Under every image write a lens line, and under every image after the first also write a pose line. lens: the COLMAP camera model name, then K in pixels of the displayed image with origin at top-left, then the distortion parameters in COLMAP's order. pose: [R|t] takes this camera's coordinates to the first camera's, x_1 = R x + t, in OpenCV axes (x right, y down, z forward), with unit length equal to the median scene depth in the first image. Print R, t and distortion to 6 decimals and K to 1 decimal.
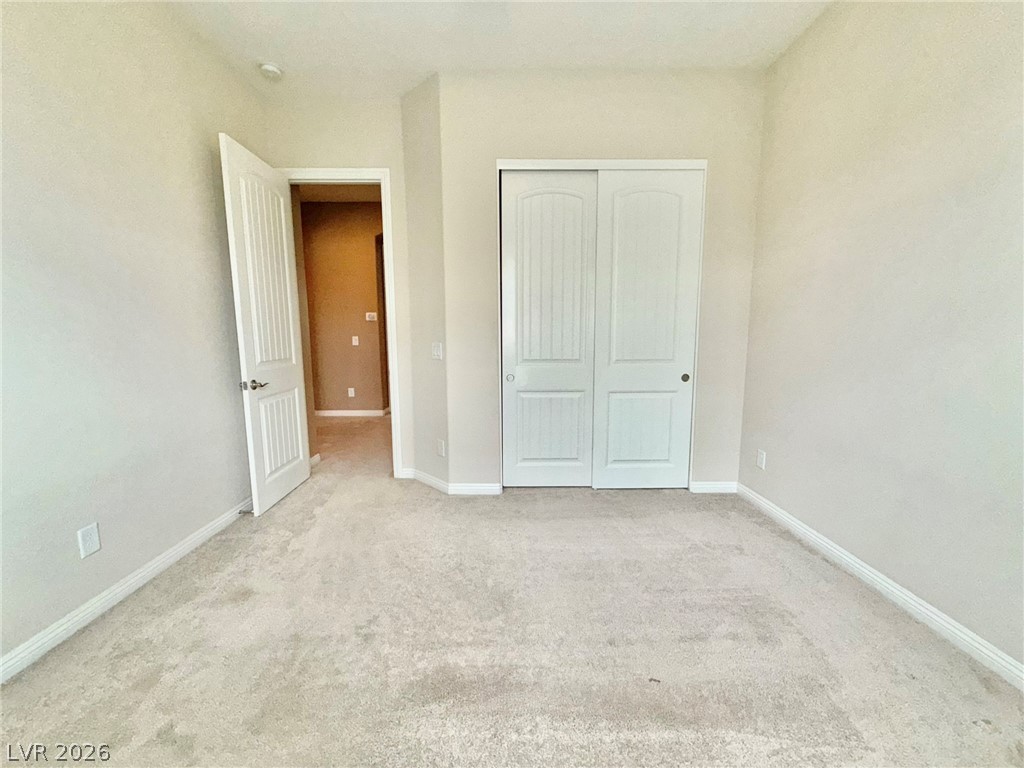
lens RADIAL K [[409.7, 0, 508.3], [0, 409.7, 384.4], [0, 0, 1]] dist [0.000997, -0.000015]
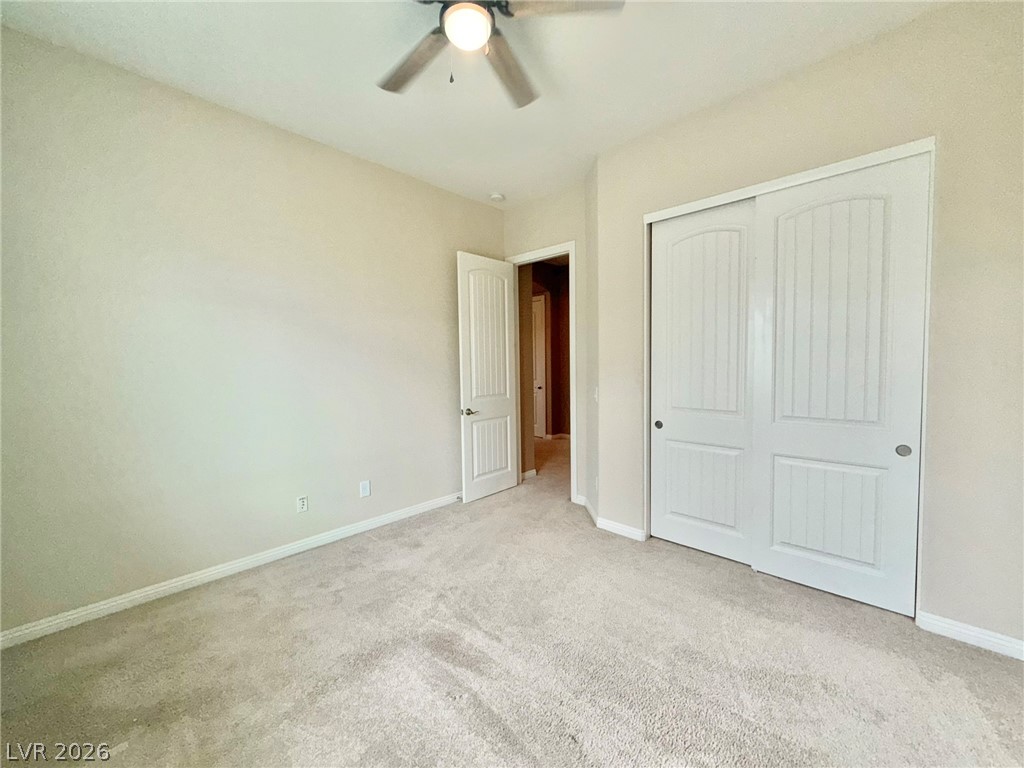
lens RADIAL K [[409.7, 0, 505.8], [0, 409.7, 381.5], [0, 0, 1]] dist [0.000997, -0.000015]
pose [[0.711414, 0.026723, -0.702265, 0.453891], [-0.077253, 0.996195, -0.040351, -0.053309], [0.698514, 0.082959, 0.710771, 0.039382]]
